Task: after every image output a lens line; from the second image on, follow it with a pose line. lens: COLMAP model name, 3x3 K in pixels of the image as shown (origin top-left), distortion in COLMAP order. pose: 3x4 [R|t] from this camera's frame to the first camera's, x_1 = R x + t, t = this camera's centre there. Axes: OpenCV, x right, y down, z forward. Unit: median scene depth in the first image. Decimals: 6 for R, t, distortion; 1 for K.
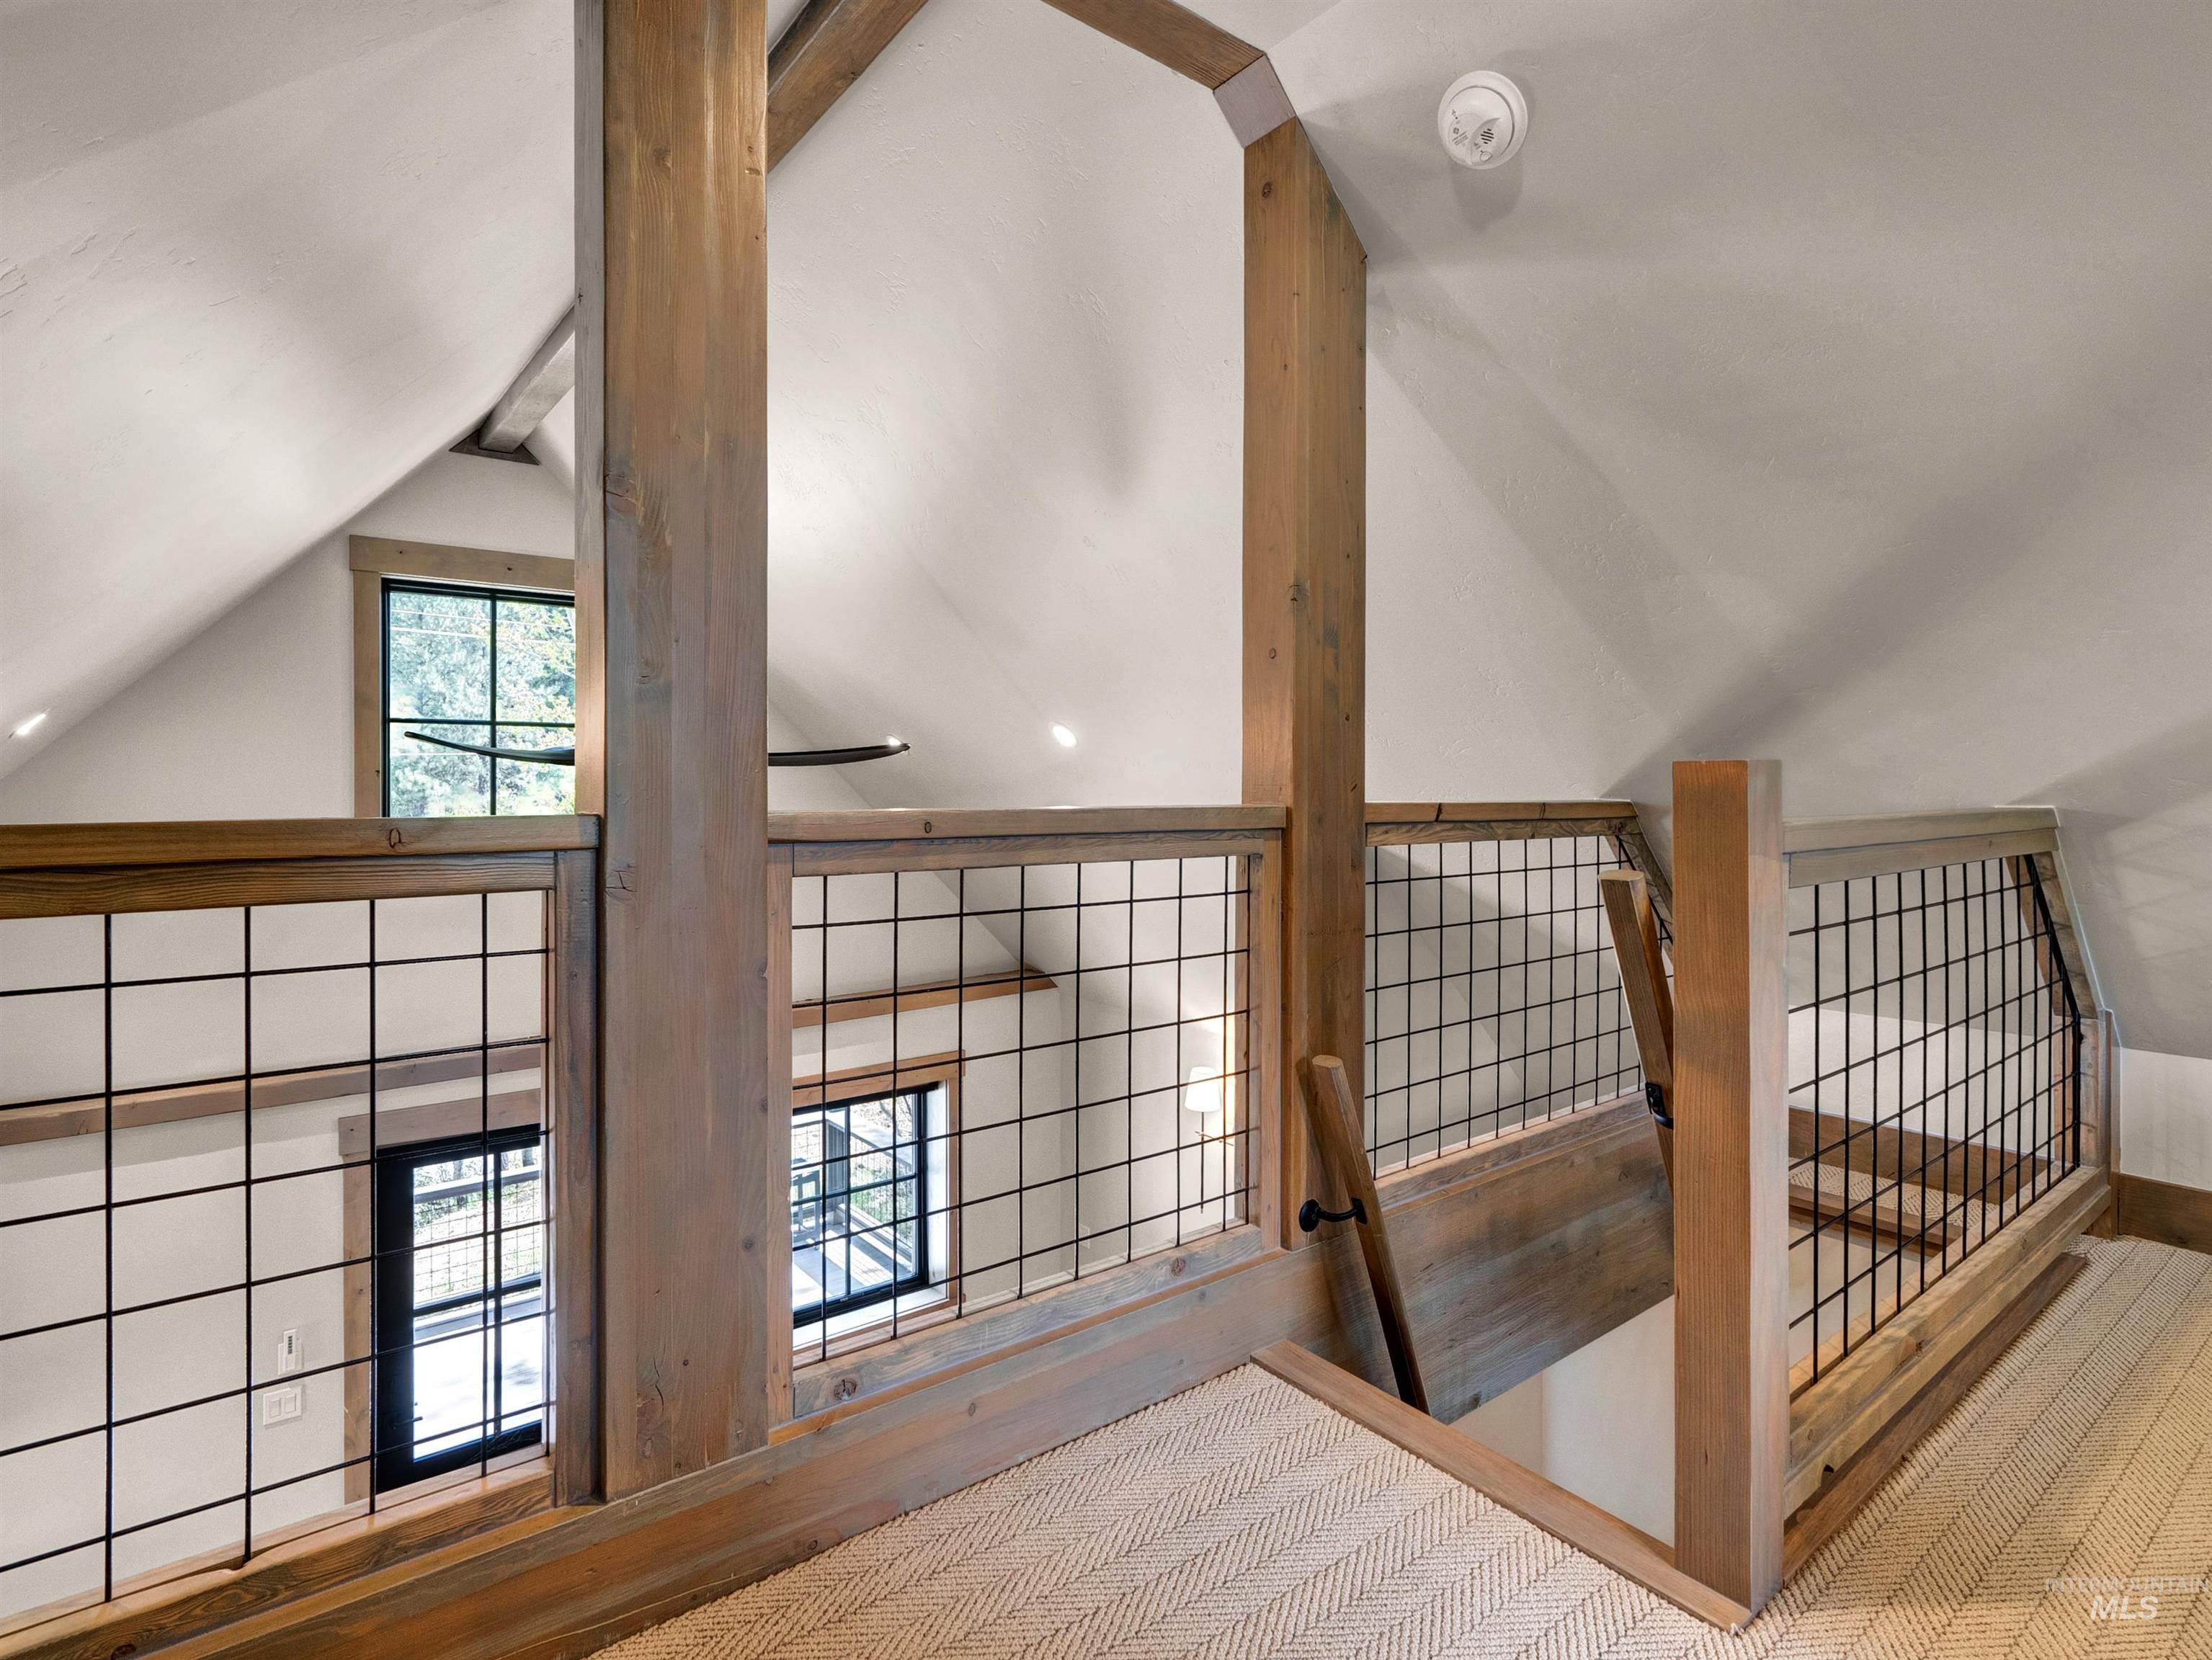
lens RADIAL K [[1120.6, 0, 1105.4], [0, 1120.6, 810.9], [0, 0, 1]] dist [-0.004675, 0.000551]
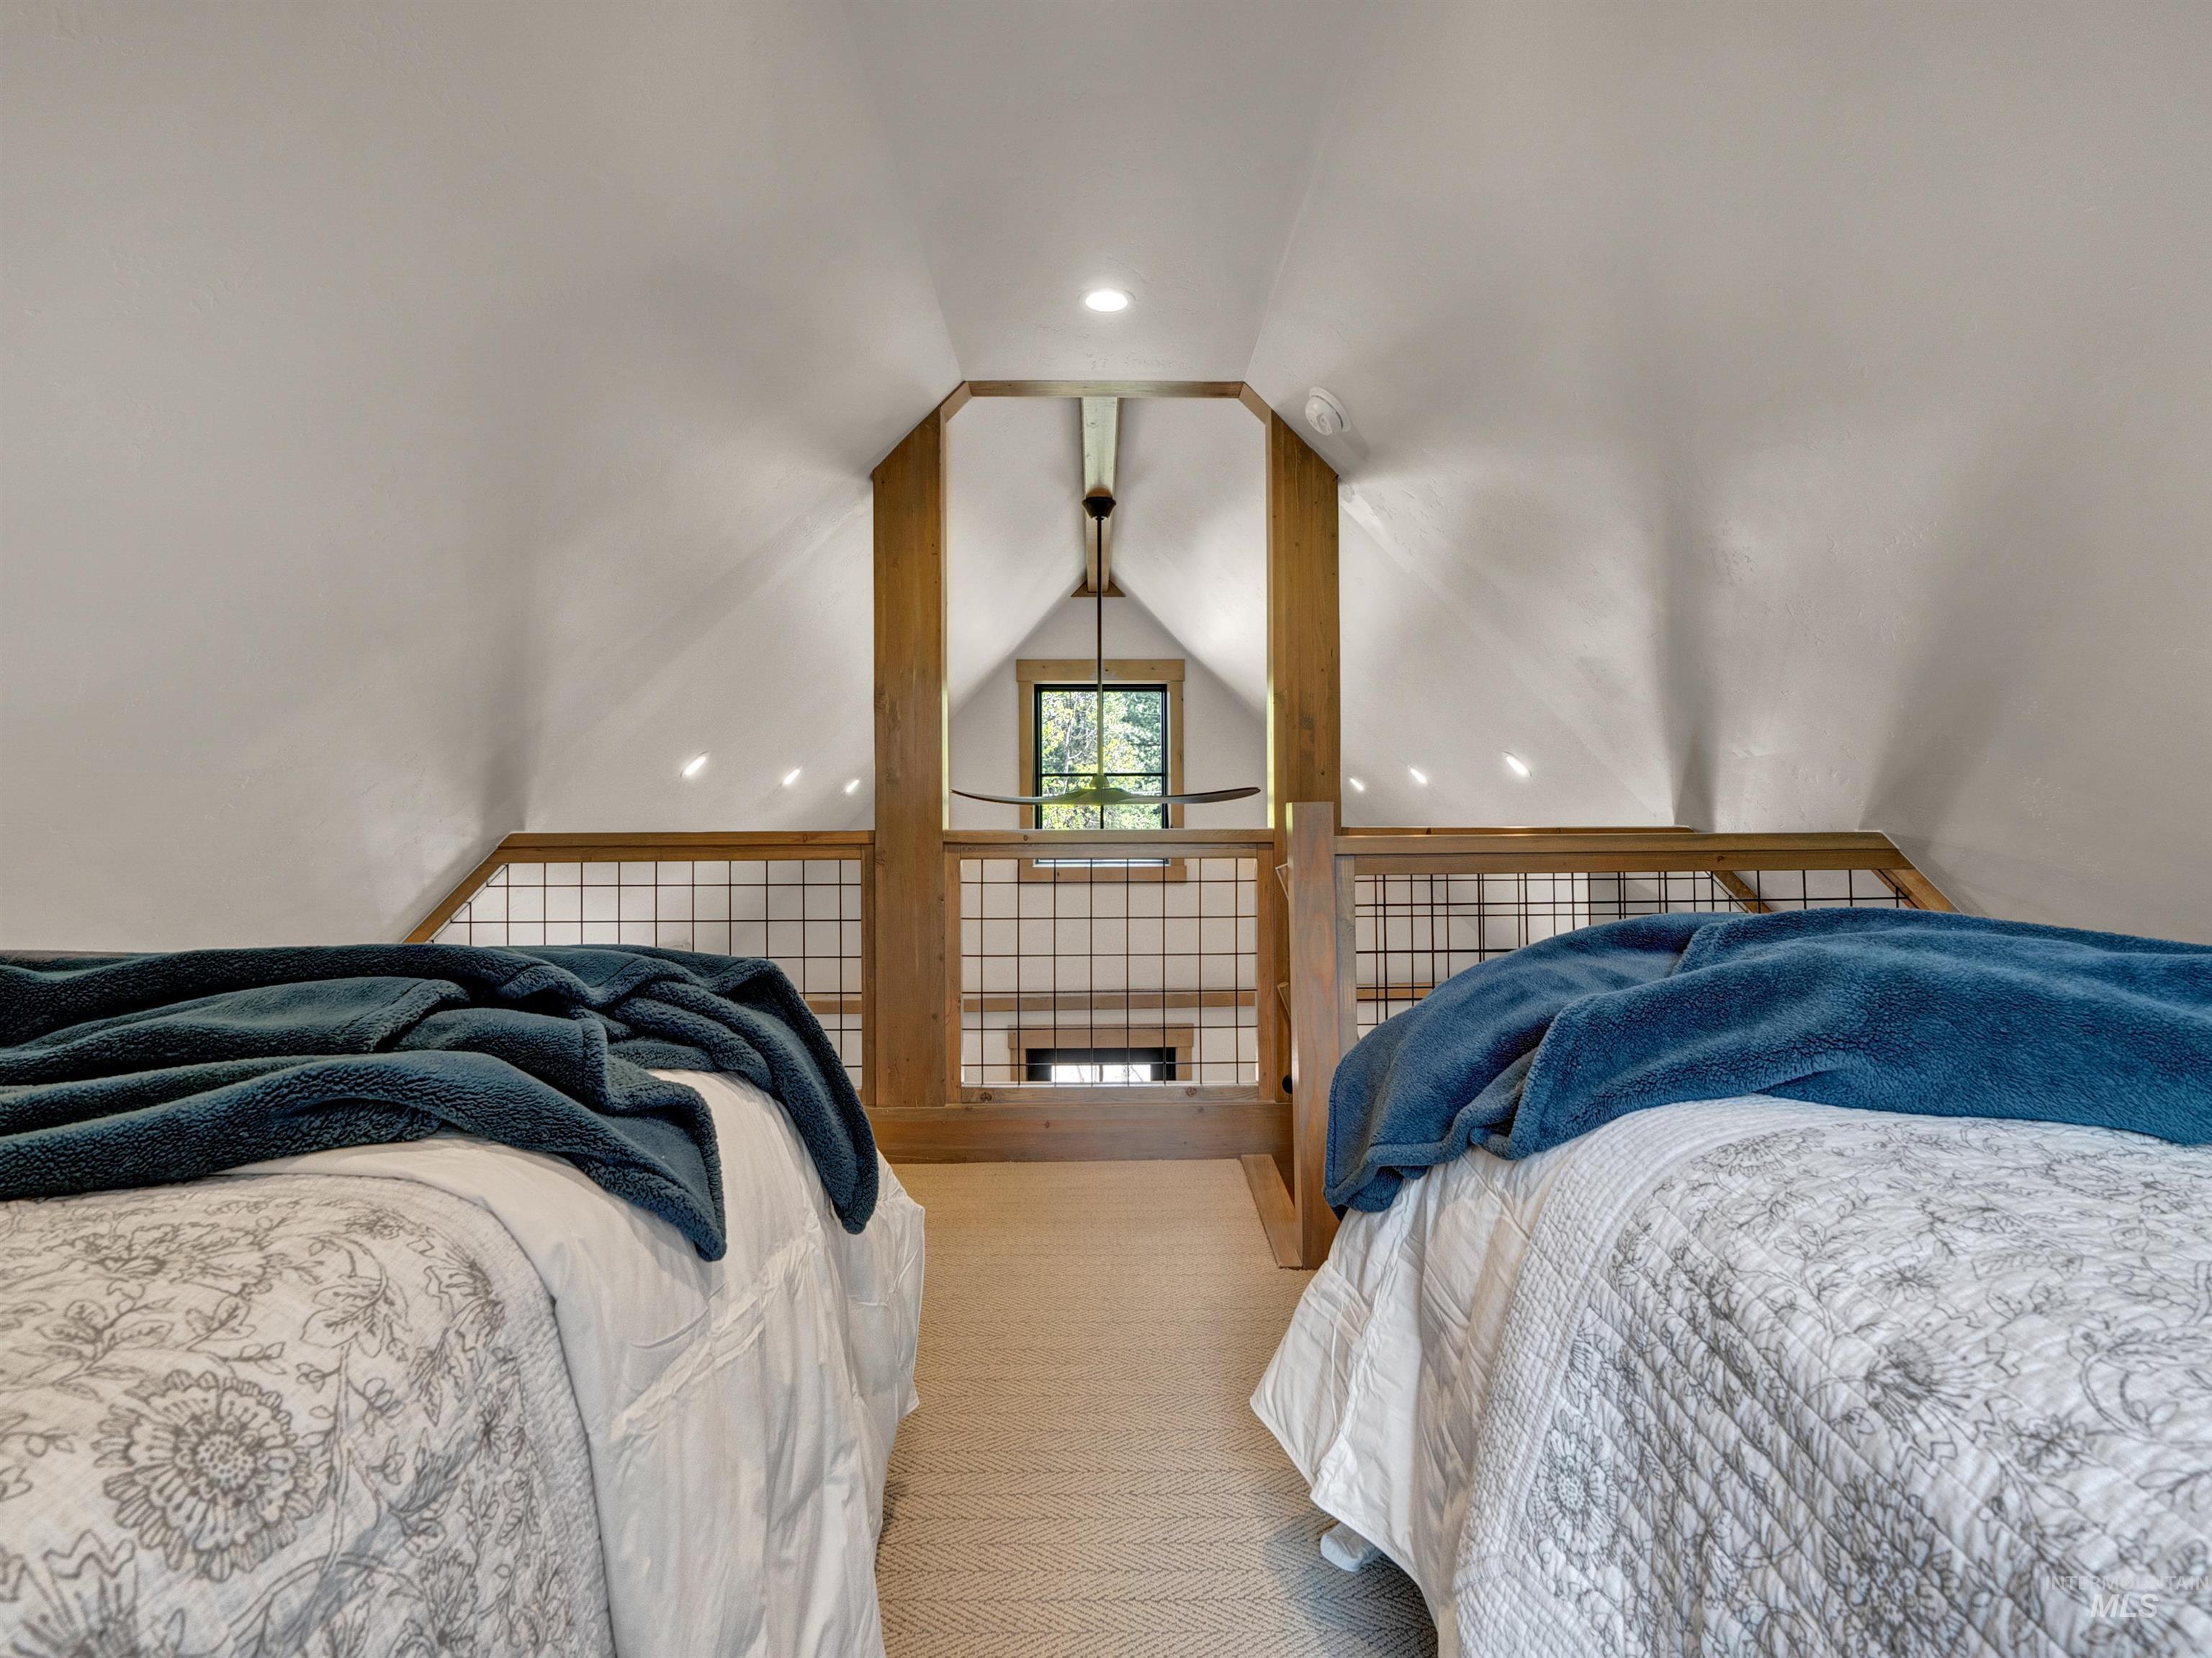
lens RADIAL K [[1120.5, 0, 1105.4], [0, 1120.5, 809.9], [0, 0, 1]] dist [-0.004675, 0.000551]
pose [[0.793385, -0.008045, -0.608667, 0.482390], [-0.008040, 0.999687, -0.023694, 0.004081], [0.608667, 0.023692, 0.793072, -0.222005]]
